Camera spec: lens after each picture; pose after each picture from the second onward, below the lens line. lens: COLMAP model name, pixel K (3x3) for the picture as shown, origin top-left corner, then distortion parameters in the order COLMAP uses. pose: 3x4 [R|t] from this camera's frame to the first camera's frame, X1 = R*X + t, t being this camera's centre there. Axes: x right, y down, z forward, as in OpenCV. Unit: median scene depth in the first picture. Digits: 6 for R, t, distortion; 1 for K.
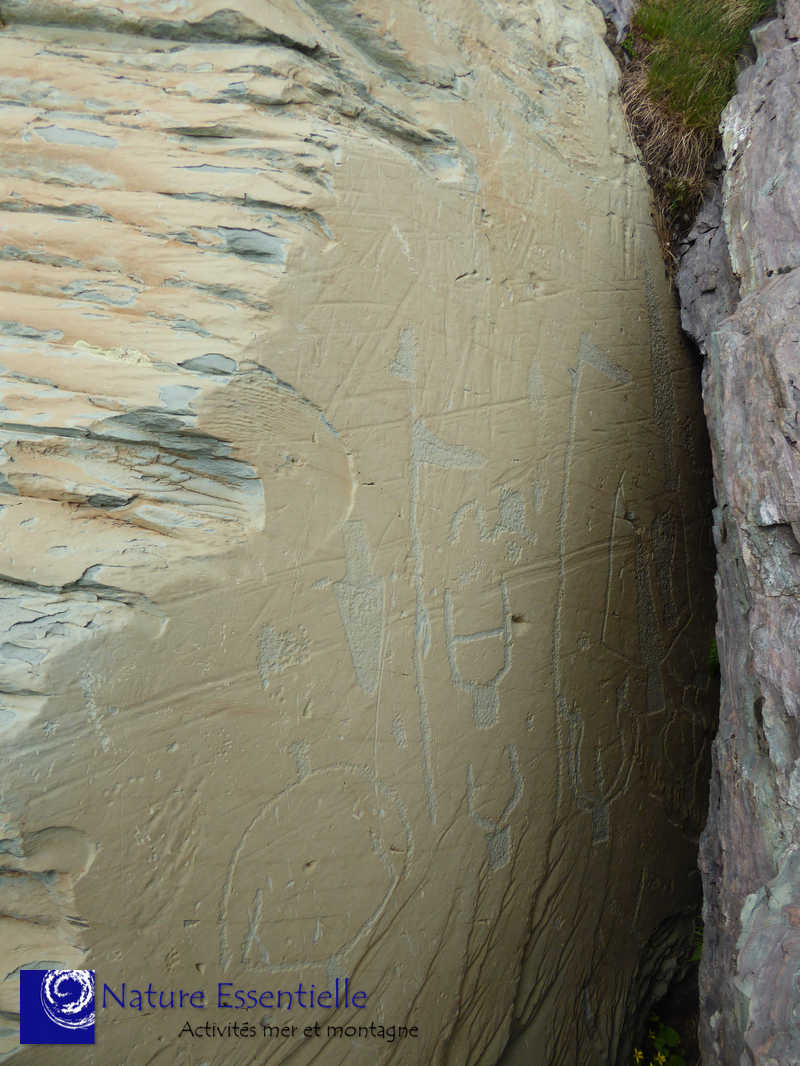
lens RADIAL K [[775.6, 0, 402.3], [0, 775.6, 529.0], [0, 0, 1]] dist [-0.025335, 0.002772]
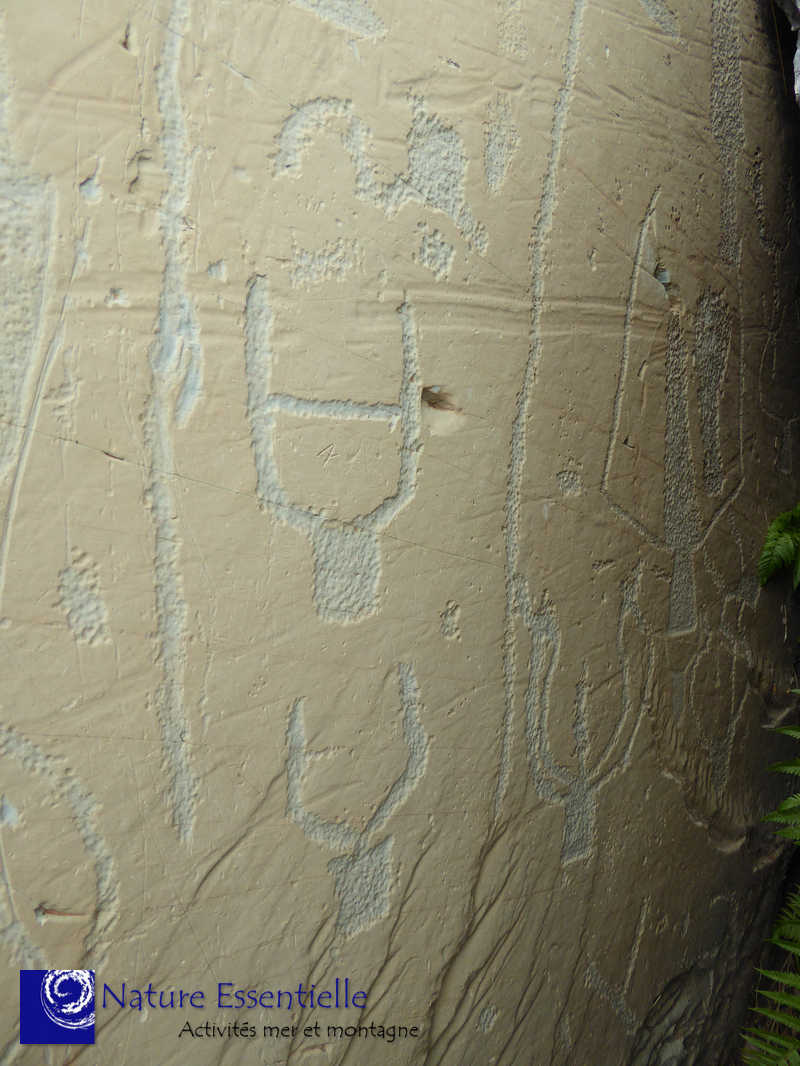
lens RADIAL K [[775.6, 0, 400.2], [0, 775.6, 542.9], [0, 0, 1]] dist [-0.025335, 0.002772]
pose [[0.998012, 0.046775, 0.042247, 0.113065], [-0.049707, 0.996219, 0.071253, 0.172004], [-0.038754, -0.073212, 0.996563, 0.540199]]
